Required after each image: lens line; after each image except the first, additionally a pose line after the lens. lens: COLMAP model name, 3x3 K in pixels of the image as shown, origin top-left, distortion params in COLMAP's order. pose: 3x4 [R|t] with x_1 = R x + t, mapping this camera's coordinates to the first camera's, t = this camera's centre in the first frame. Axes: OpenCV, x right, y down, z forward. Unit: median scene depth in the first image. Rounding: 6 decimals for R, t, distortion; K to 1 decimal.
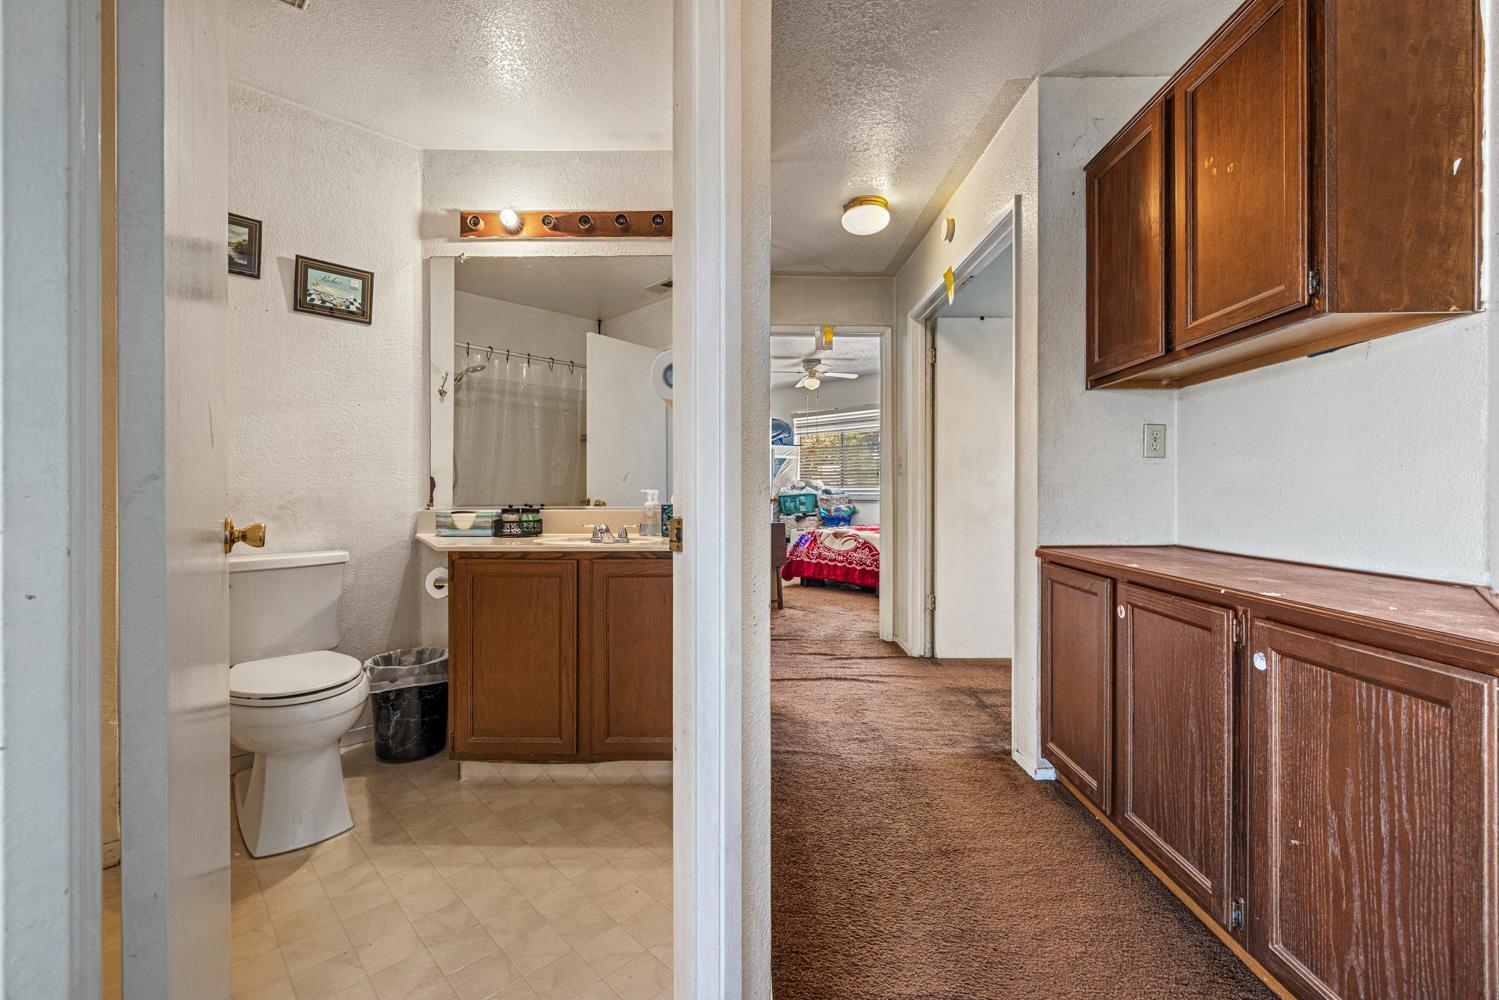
lens RADIAL K [[628.5, 0, 742.1], [0, 628.5, 493.6], [0, 0, 1]] dist [0.001019, -0.000336]
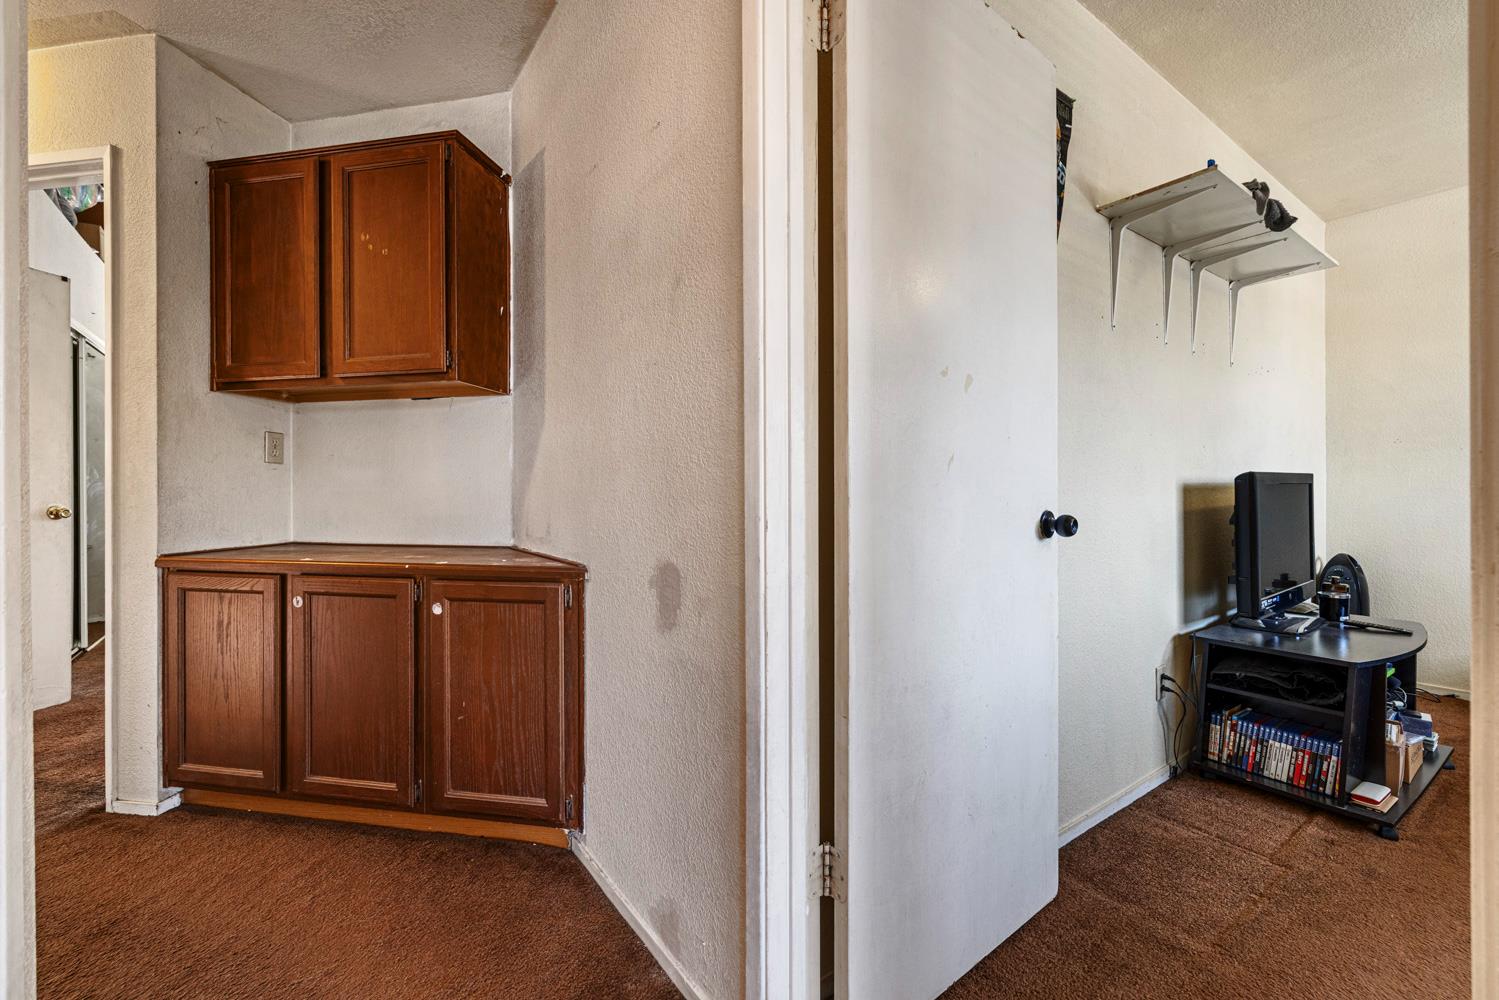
lens RADIAL K [[626.8, 0, 749.9], [0, 626.8, 495.4], [0, 0, 1]] dist [0.003244, -0.000011]
pose [[0.150079, -0.002396, 0.988671, -0.412015], [0.004450, 0.999989, 0.001747, -0.000117], [-0.988664, 0.004137, 0.150088, 0.036218]]
